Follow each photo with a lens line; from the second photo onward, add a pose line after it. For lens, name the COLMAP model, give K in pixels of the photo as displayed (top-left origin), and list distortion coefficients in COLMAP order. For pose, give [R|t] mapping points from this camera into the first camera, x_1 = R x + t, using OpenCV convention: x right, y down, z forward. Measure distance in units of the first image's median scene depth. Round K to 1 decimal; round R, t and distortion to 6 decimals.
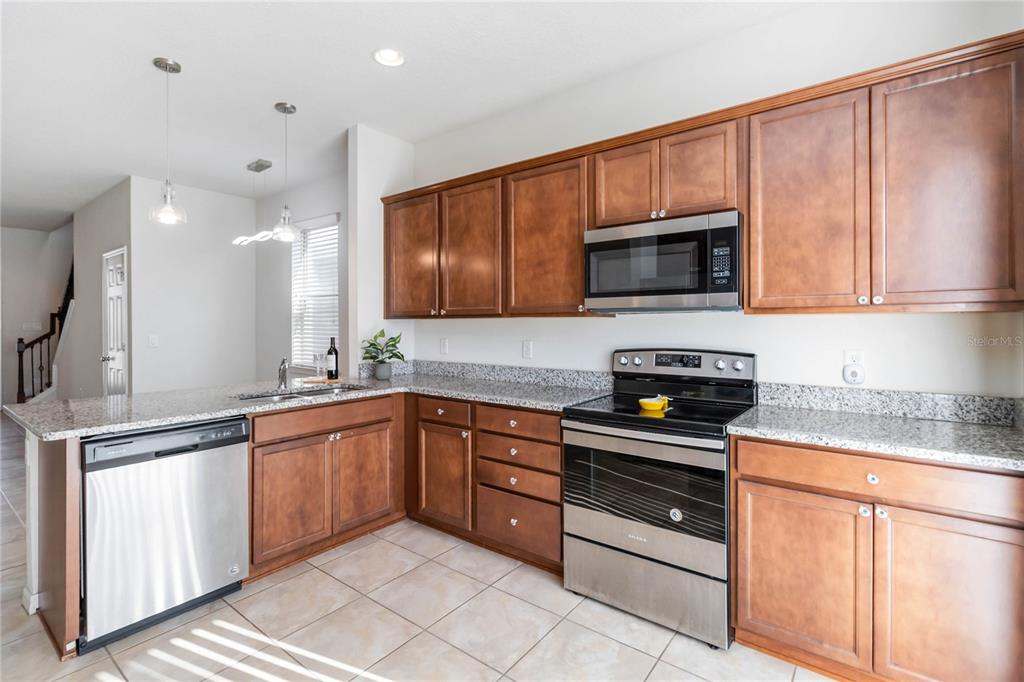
lens RADIAL K [[473.1, 0, 513.4], [0, 473.1, 330.8], [0, 0, 1]] dist [-0.001713, -0.000146]
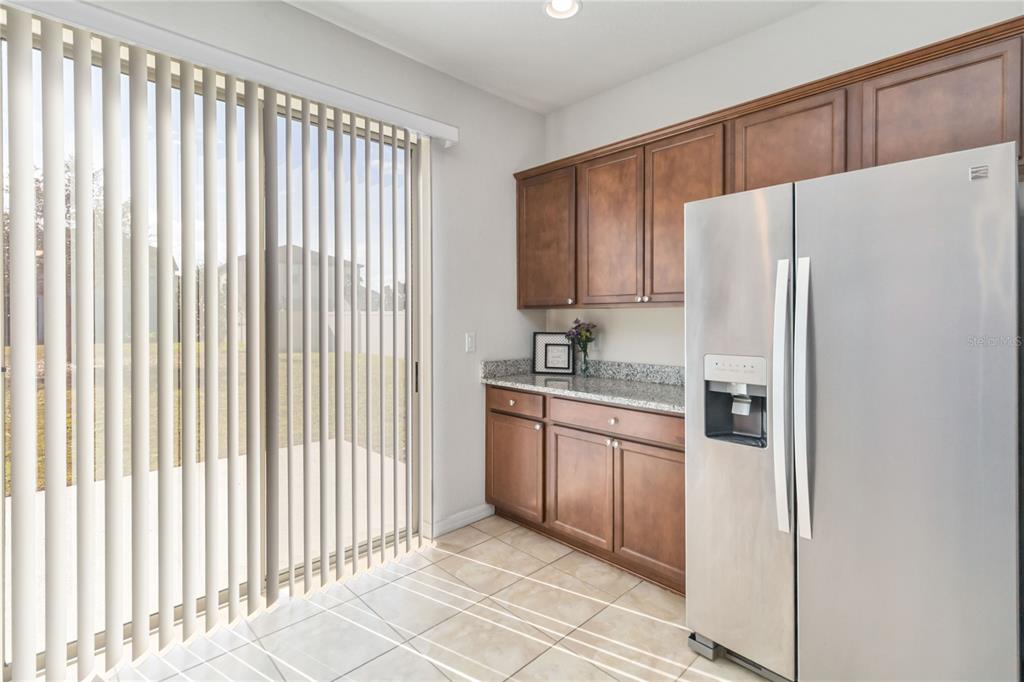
lens RADIAL K [[481.4, 0, 513.1], [0, 481.4, 321.2], [0, 0, 1]] dist [-0.000601, -0.000204]
pose [[0.987148, 0.003969, -0.159763, -0.220353], [-0.004259, 0.999990, -0.001474, -0.000471], [0.159755, 0.002136, 0.987154, 0.164597]]
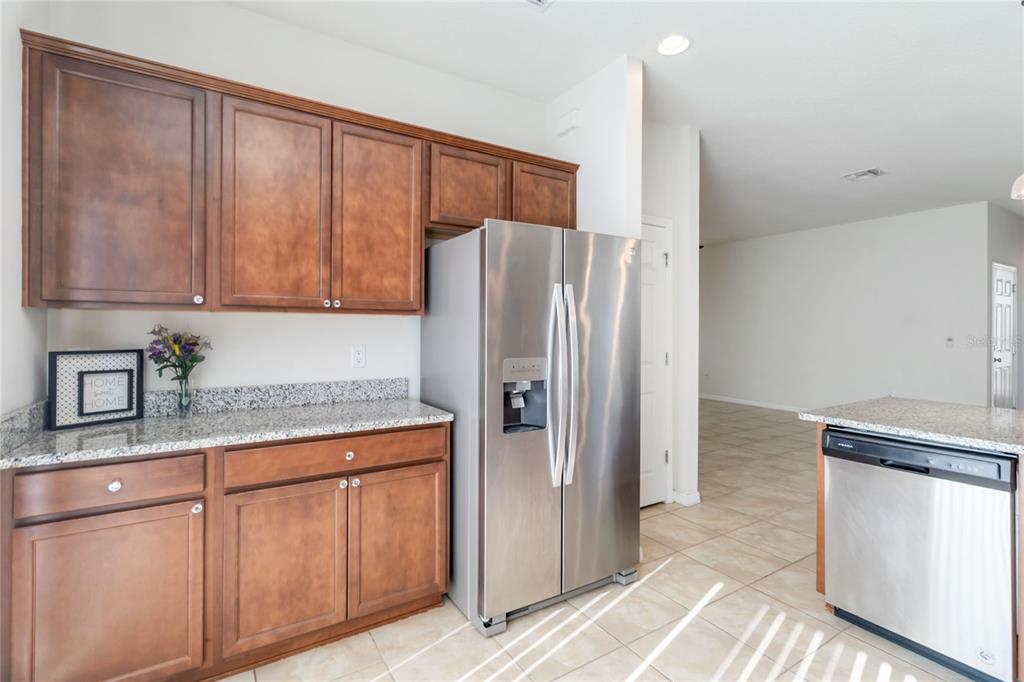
lens RADIAL K [[490.8, 0, 513.8], [0, 490.8, 325.8], [0, 0, 1]] dist [0.001954, -0.000035]
pose [[0.349103, 0.007795, 0.937052, -0.648425], [0.001184, 0.999961, -0.008759, -0.002235], [-0.937084, 0.004167, 0.349080, 0.490931]]
